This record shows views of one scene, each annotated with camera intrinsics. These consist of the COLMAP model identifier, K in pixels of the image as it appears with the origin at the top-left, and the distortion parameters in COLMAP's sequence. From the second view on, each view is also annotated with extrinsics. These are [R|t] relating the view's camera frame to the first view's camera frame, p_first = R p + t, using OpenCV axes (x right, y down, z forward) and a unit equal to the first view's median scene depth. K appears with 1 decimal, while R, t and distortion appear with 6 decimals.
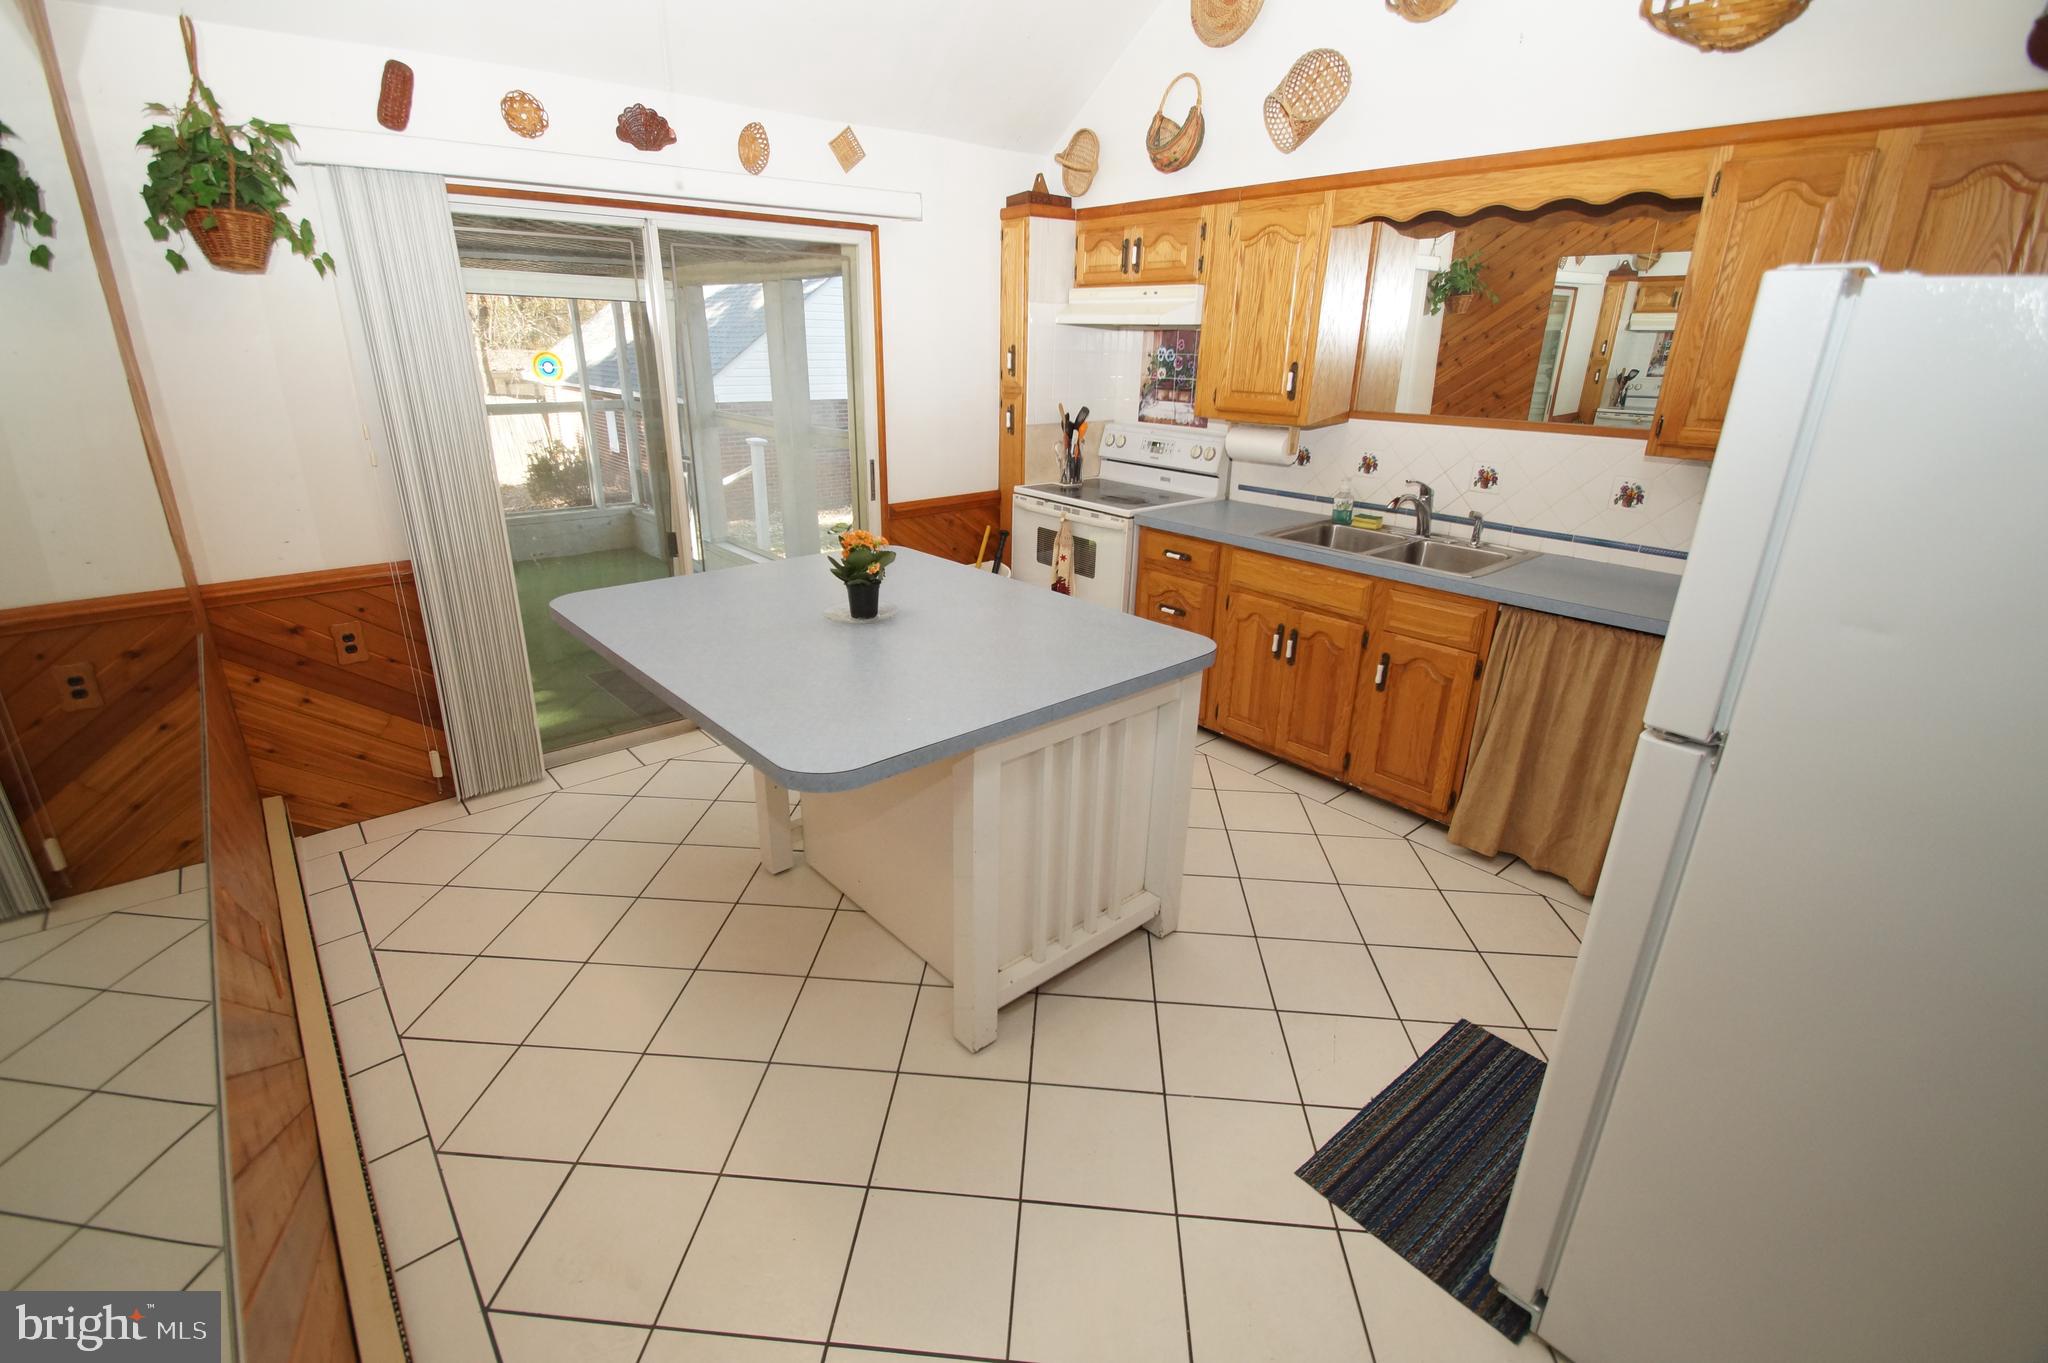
lens RADIAL K [[910.4, 0, 1024.0], [0, 910.4, 681.5], [0, 0, 1]] dist [-0.054574, -0.000174]
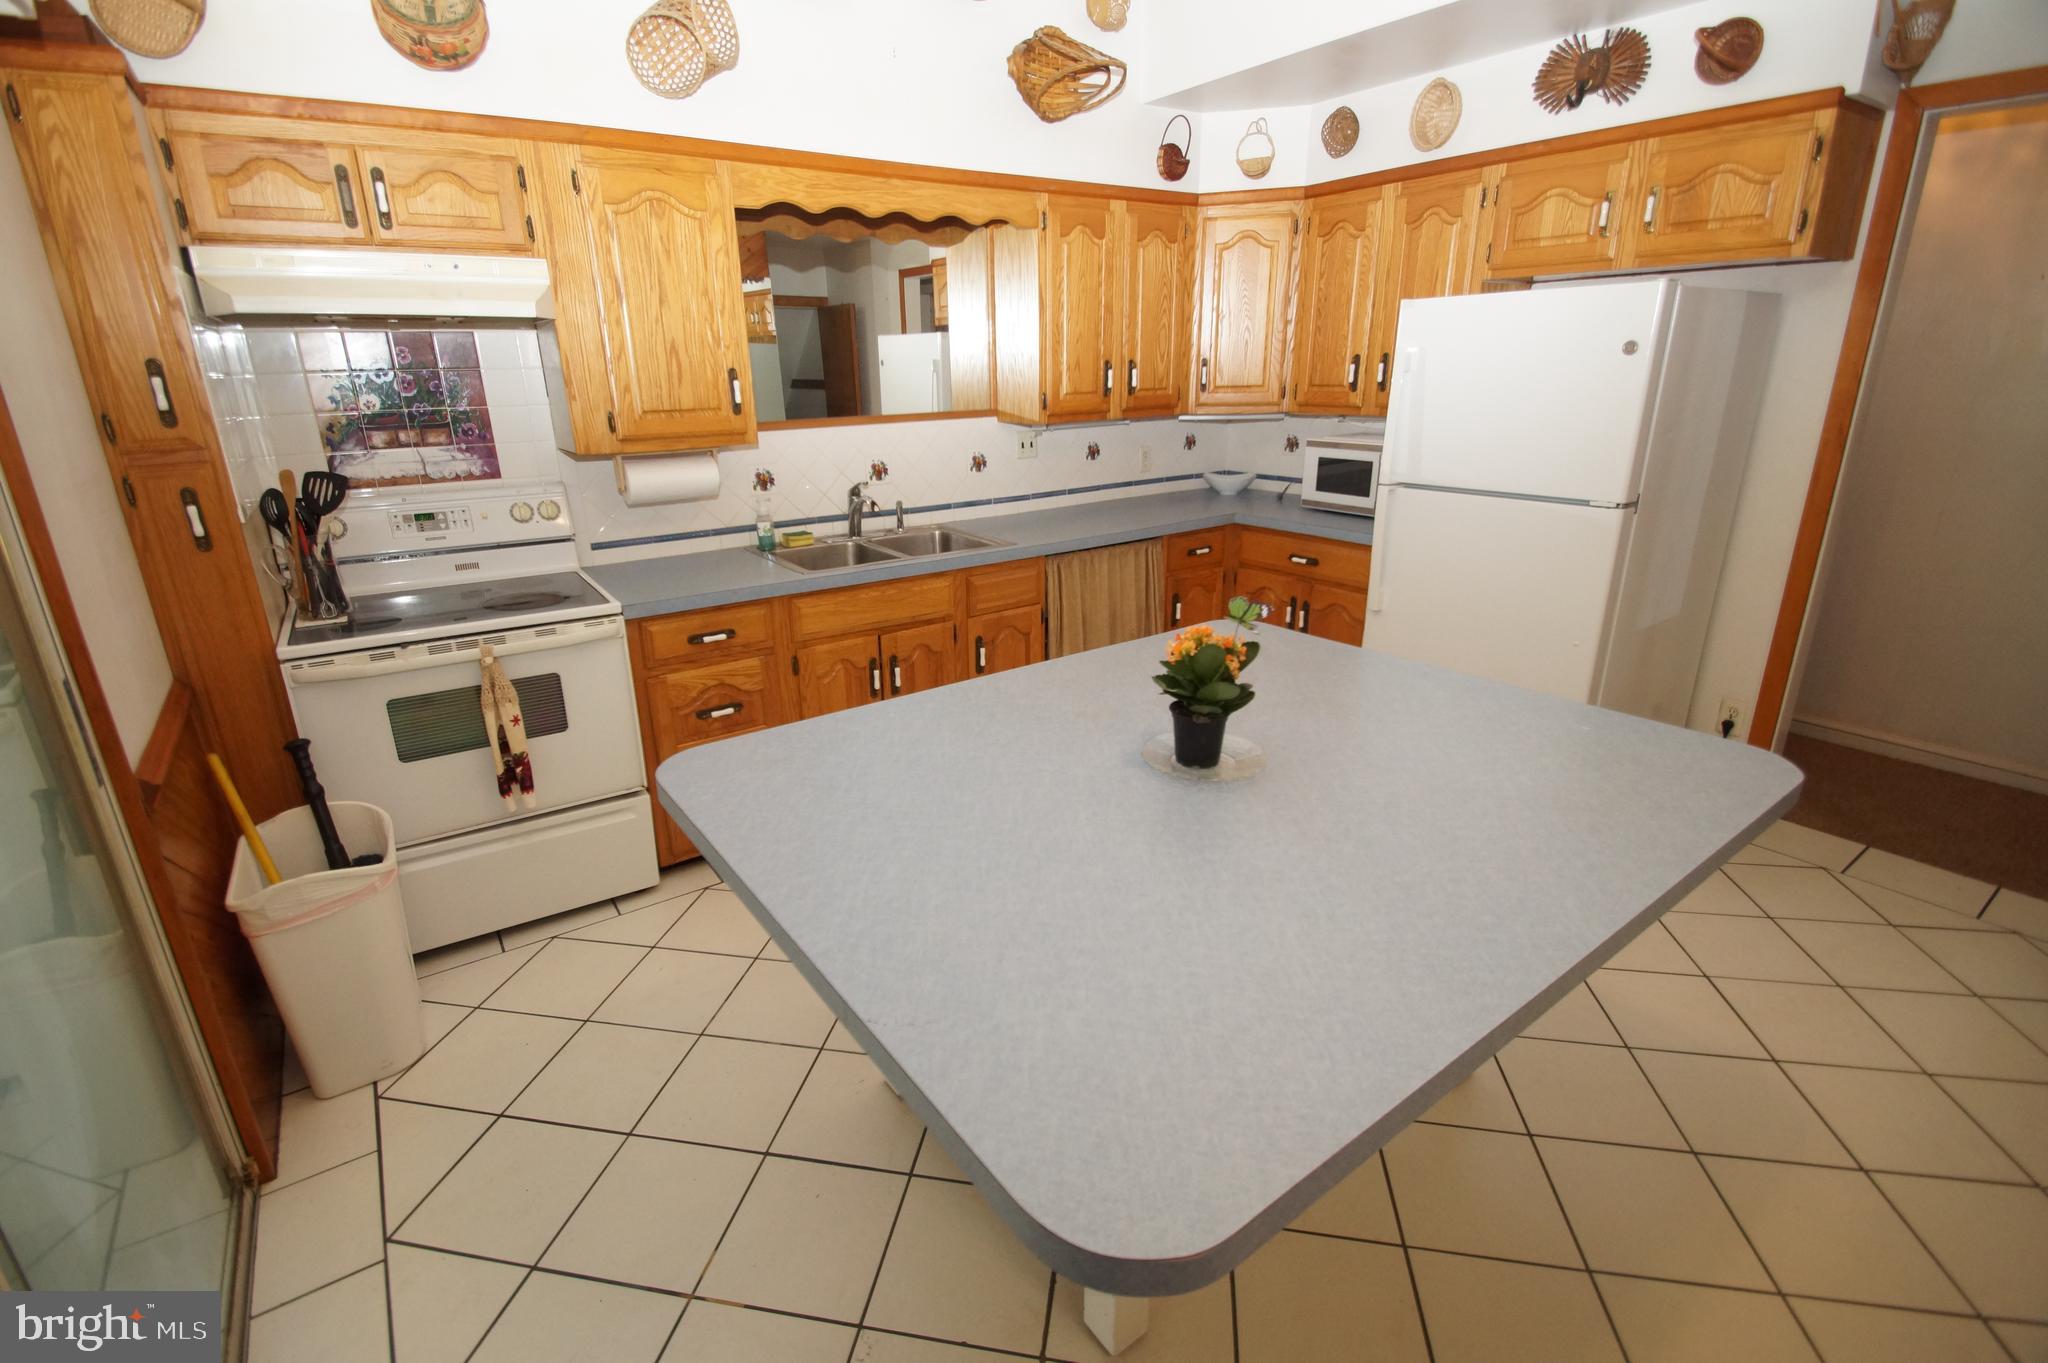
lens RADIAL K [[874.5, 0, 1024.0], [0, 874.5, 681.5], [0, 0, 1]] dist [-0.028187, -0.000083]
pose [[0.086794, -0.348684, 0.933213, -0.488237], [0.353795, 0.886474, 0.298315, -0.231901], [-0.931287, 0.304274, 0.200303, 0.643139]]
